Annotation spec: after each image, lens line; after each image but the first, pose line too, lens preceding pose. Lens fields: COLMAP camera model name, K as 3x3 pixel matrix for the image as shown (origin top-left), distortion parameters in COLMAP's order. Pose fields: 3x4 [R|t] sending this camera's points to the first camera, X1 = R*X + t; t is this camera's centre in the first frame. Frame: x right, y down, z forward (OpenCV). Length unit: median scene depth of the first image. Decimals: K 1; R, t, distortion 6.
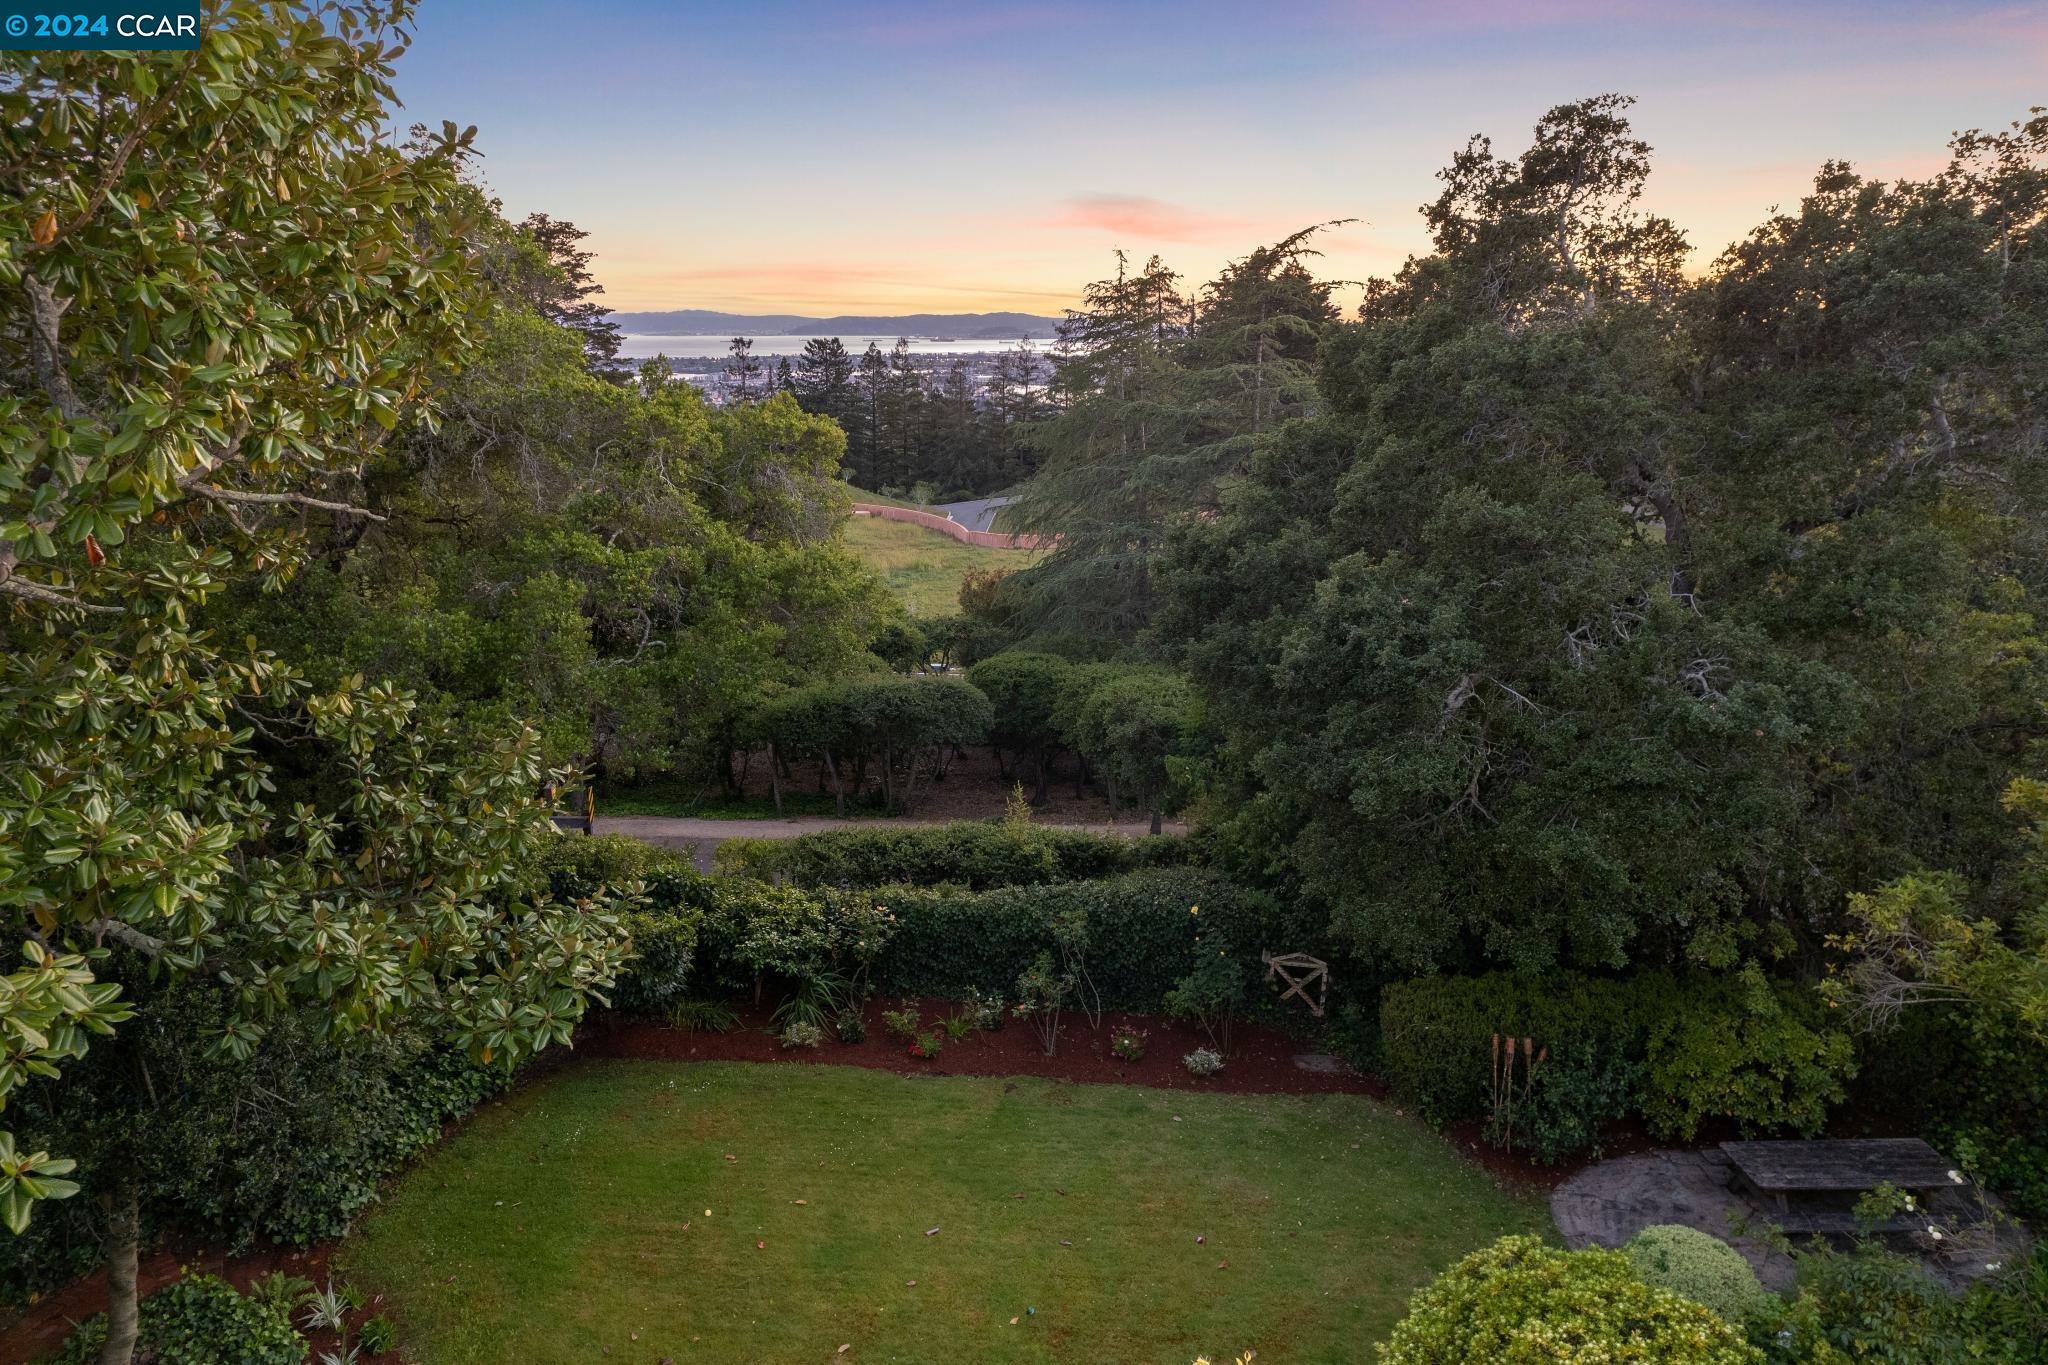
lens RADIAL K [[1299.7, 0, 1024.0], [0, 1299.7, 682.5], [0, 0, 1]] dist [-0.038392, 0.002549]
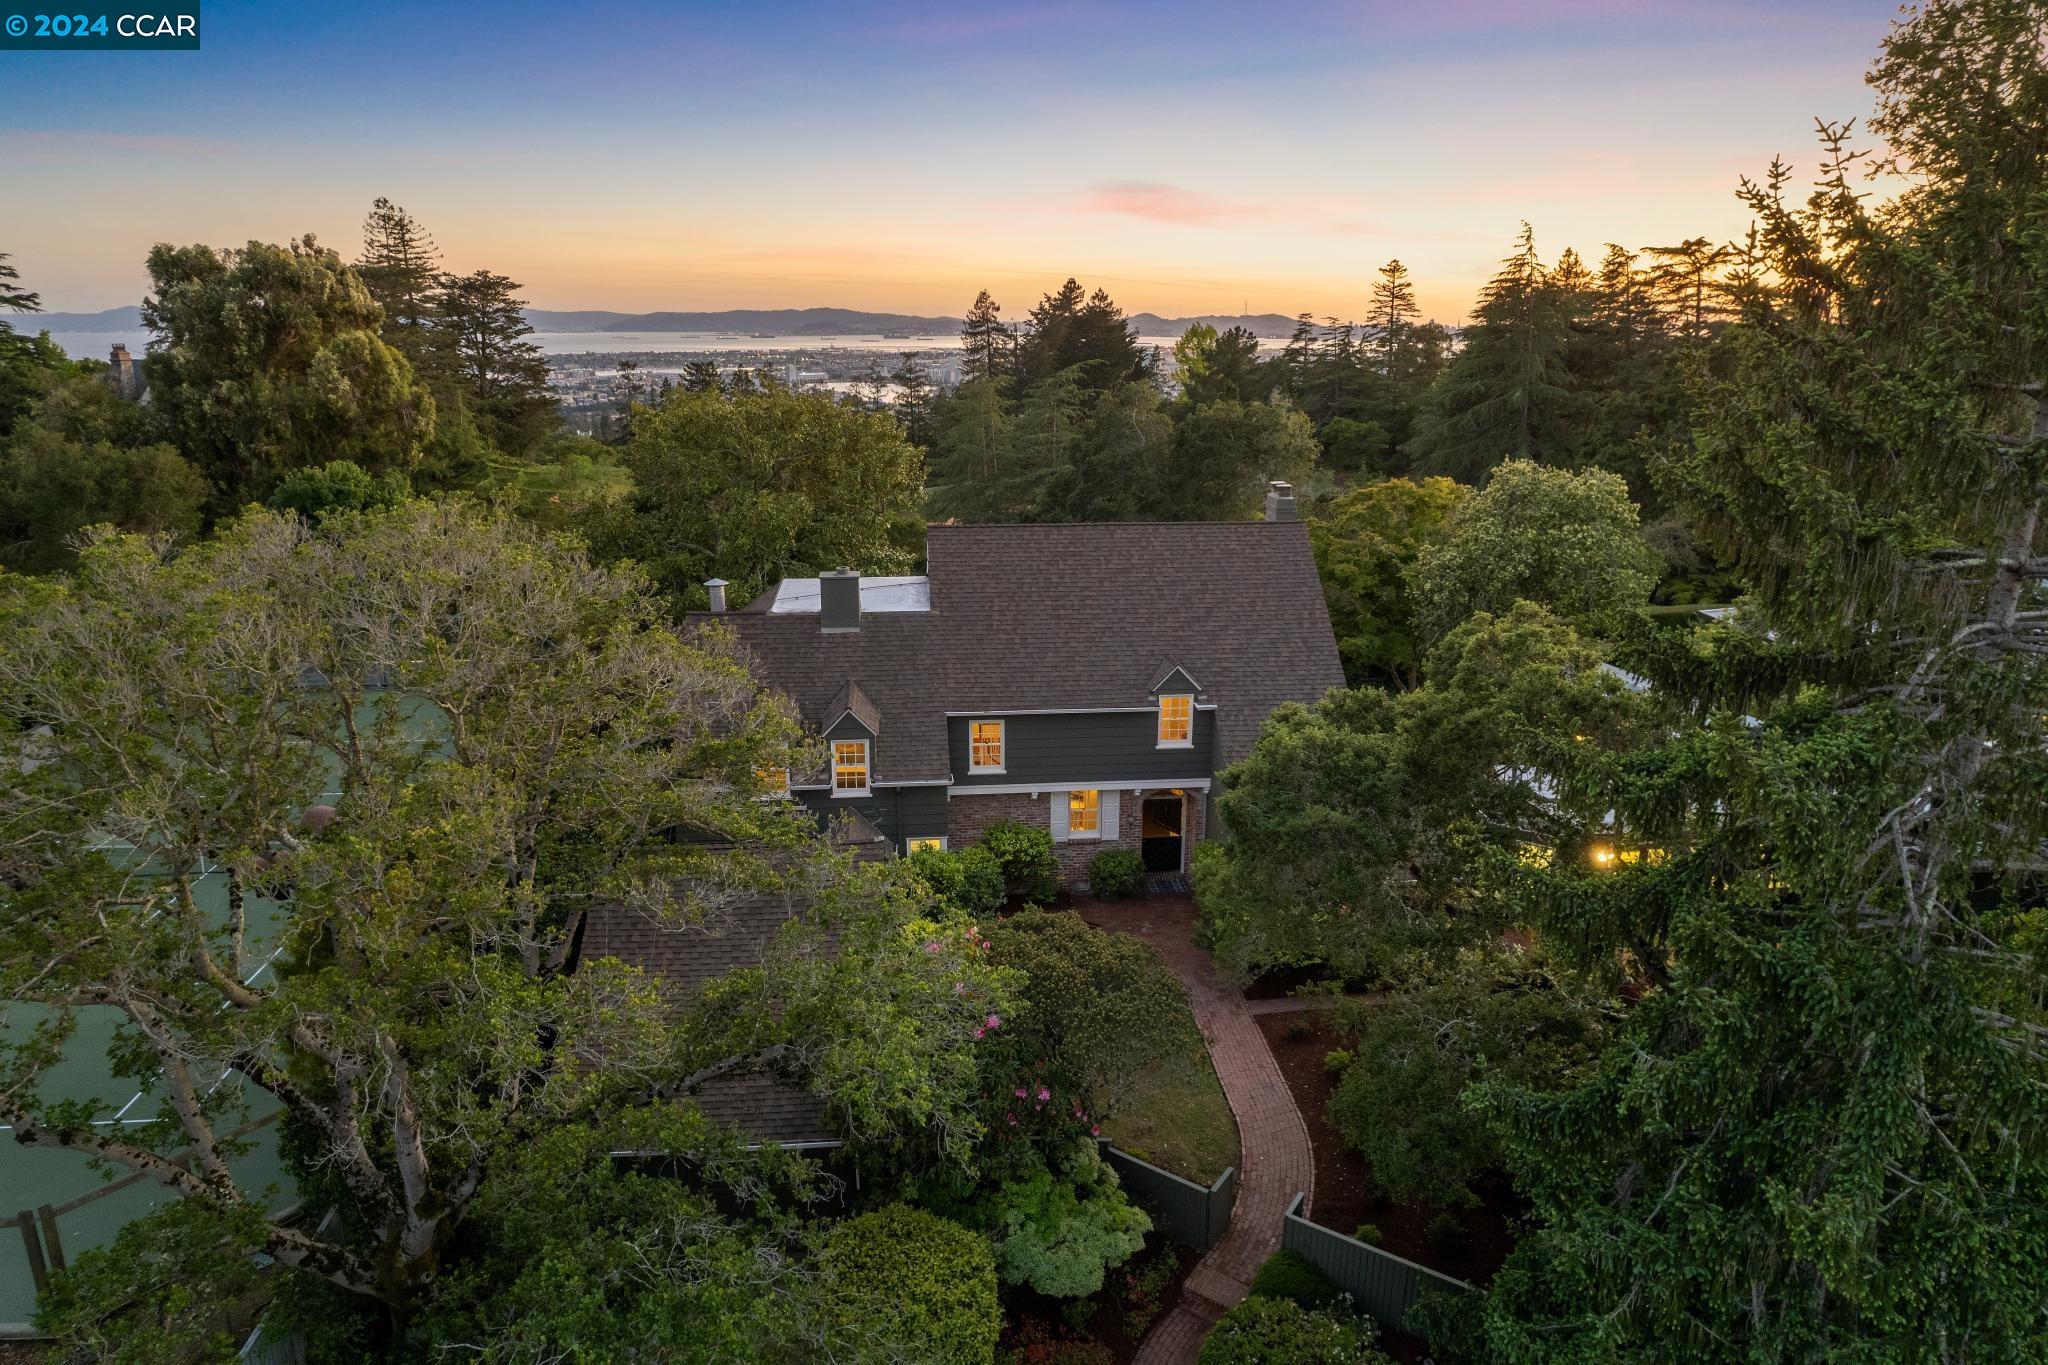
lens RADIAL K [[1299.7, 0, 1024.0], [0, 1299.7, 682.5], [0, 0, 1]] dist [-0.038392, 0.002549]
pose [[0.991285, -0.033615, 0.127377, -0.035434], [0.033222, 0.999434, 0.005206, 0.035216], [-0.127480, -0.000929, 0.991841, -0.262663]]
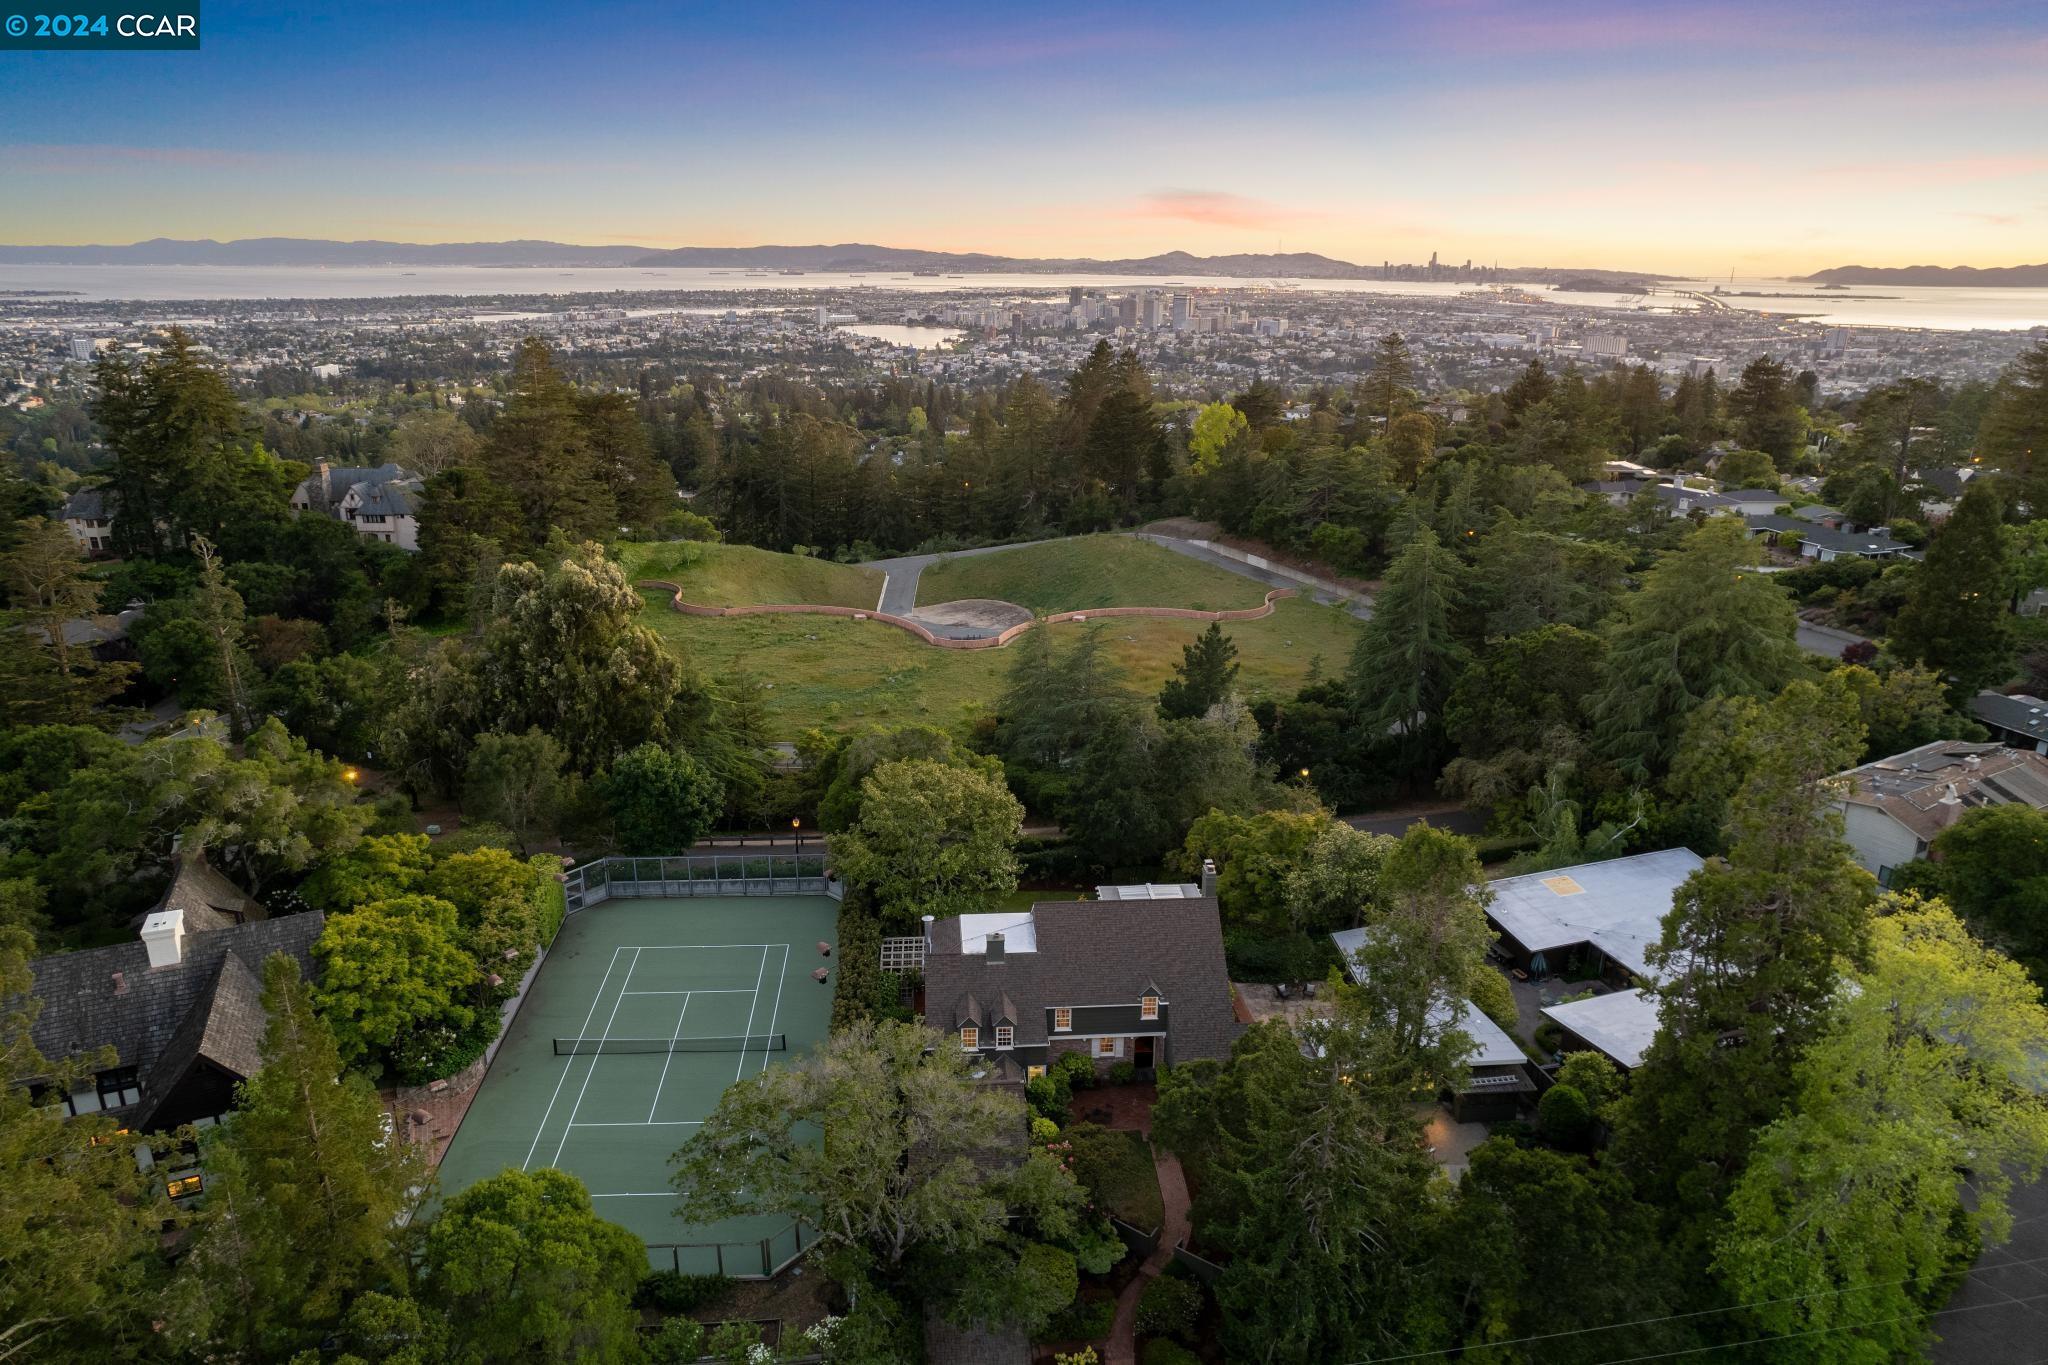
lens RADIAL K [[1299.7, 0, 1024.0], [0, 1299.7, 682.5], [0, 0, 1]] dist [-0.038392, 0.002549]
pose [[0.994023, -0.029597, 0.105078, -0.073548], [0.024432, 0.998445, 0.050110, -0.096270], [-0.106398, -0.047243, 0.993201, -0.502778]]
